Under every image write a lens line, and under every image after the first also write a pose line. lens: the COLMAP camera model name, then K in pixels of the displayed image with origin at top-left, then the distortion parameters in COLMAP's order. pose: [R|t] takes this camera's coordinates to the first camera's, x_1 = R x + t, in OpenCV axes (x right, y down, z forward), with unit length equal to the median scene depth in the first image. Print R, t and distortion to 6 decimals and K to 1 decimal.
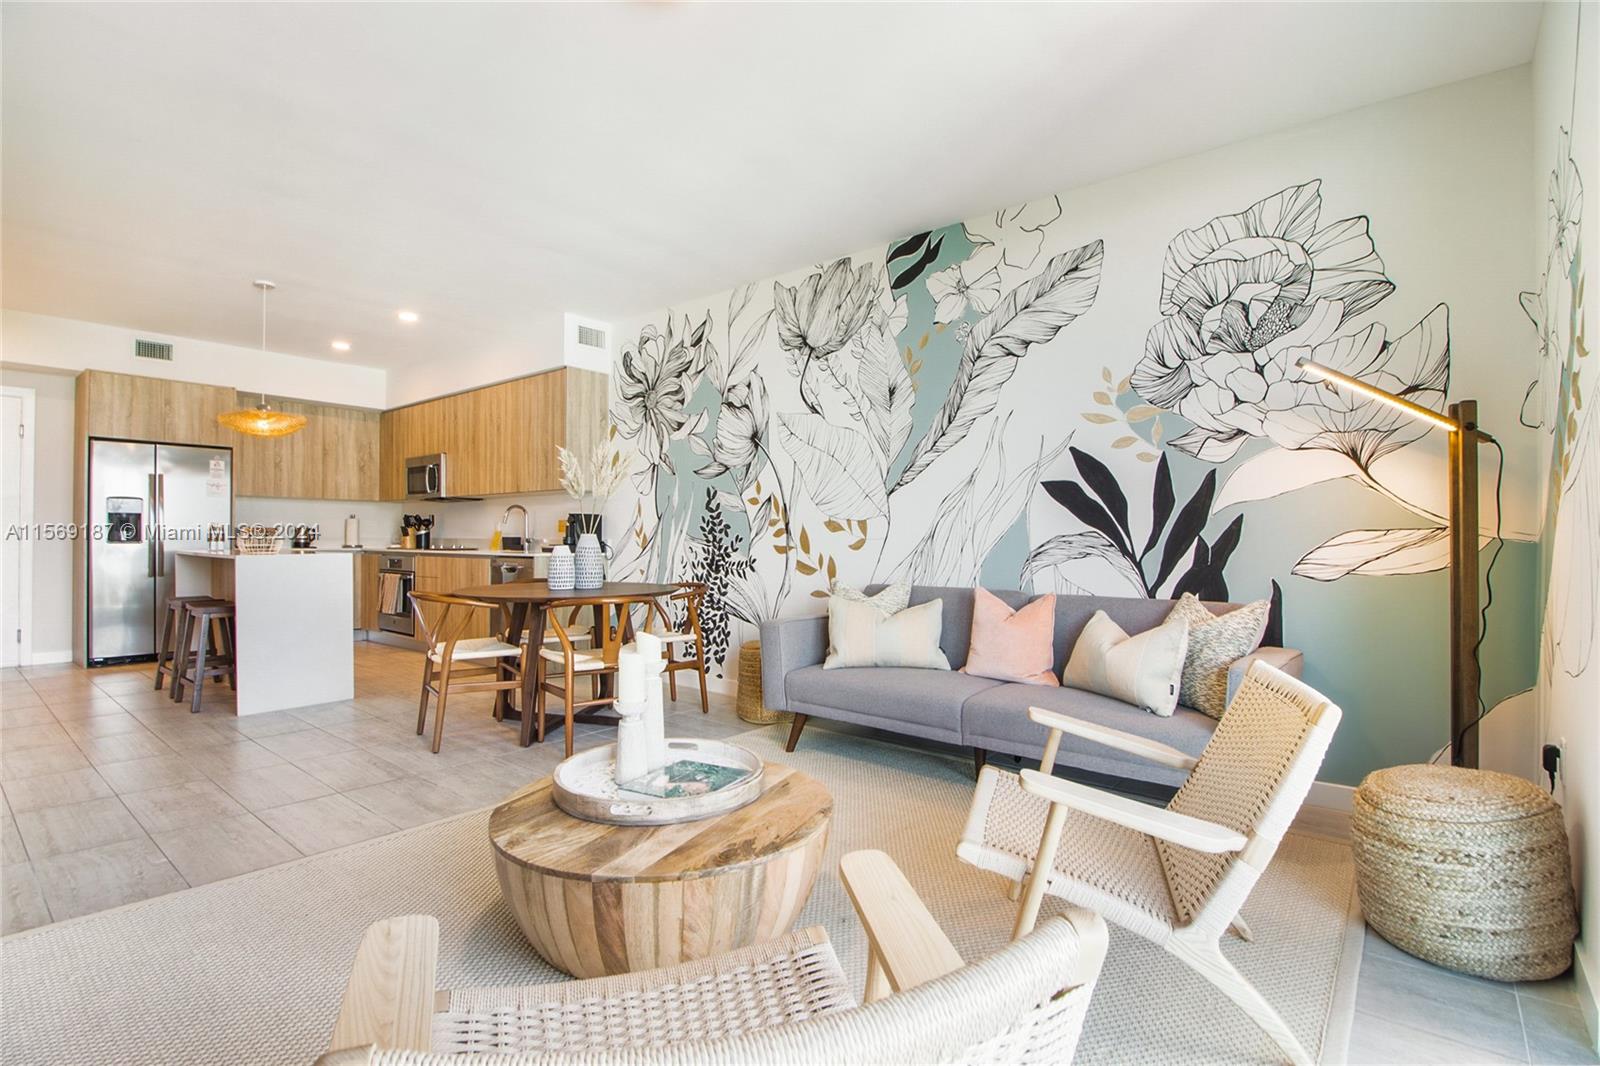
lens RADIAL K [[758.5, 0, 805.7], [0, 758.5, 528.4], [0, 0, 1]] dist [0.001823, -0.014383]
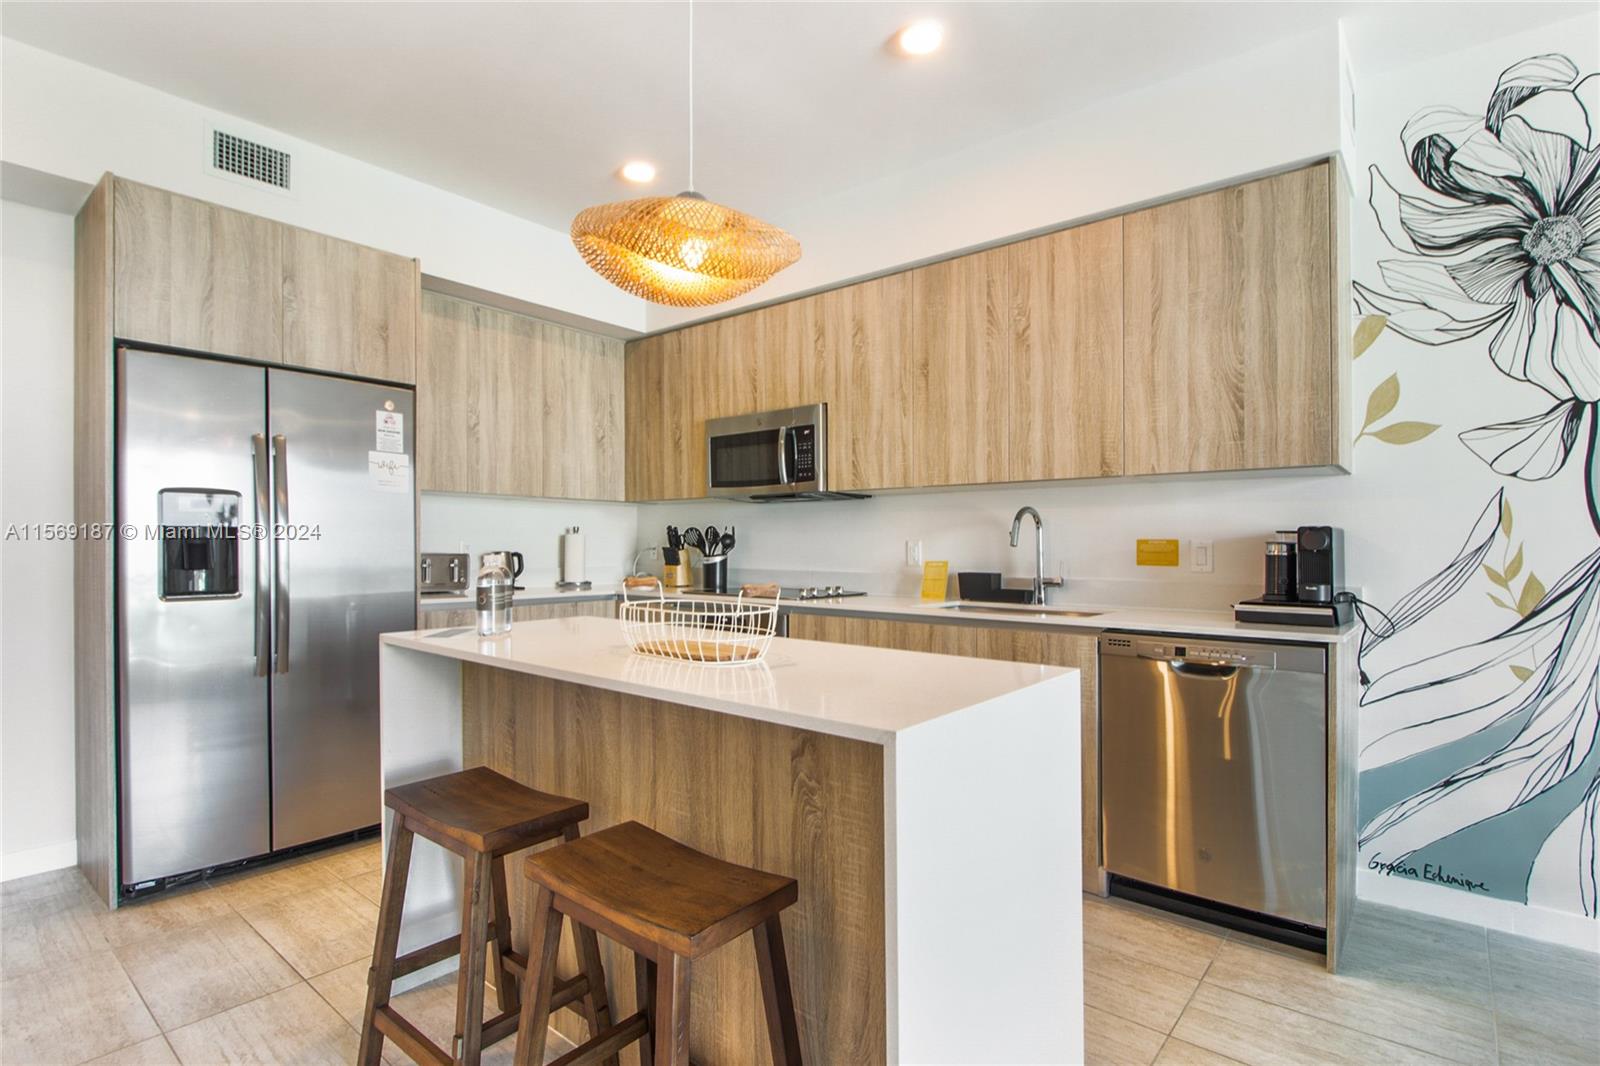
lens RADIAL K [[786.5, 0, 800.0], [0, 786.5, 533.0], [0, 0, 1]] dist [0.014527, -0.018055]
pose [[0.999995, -0.001434, -0.002789, -0.680481], [0.001419, 0.999986, -0.005141, -0.016496], [0.002797, 0.005137, 0.999983, 0.672152]]
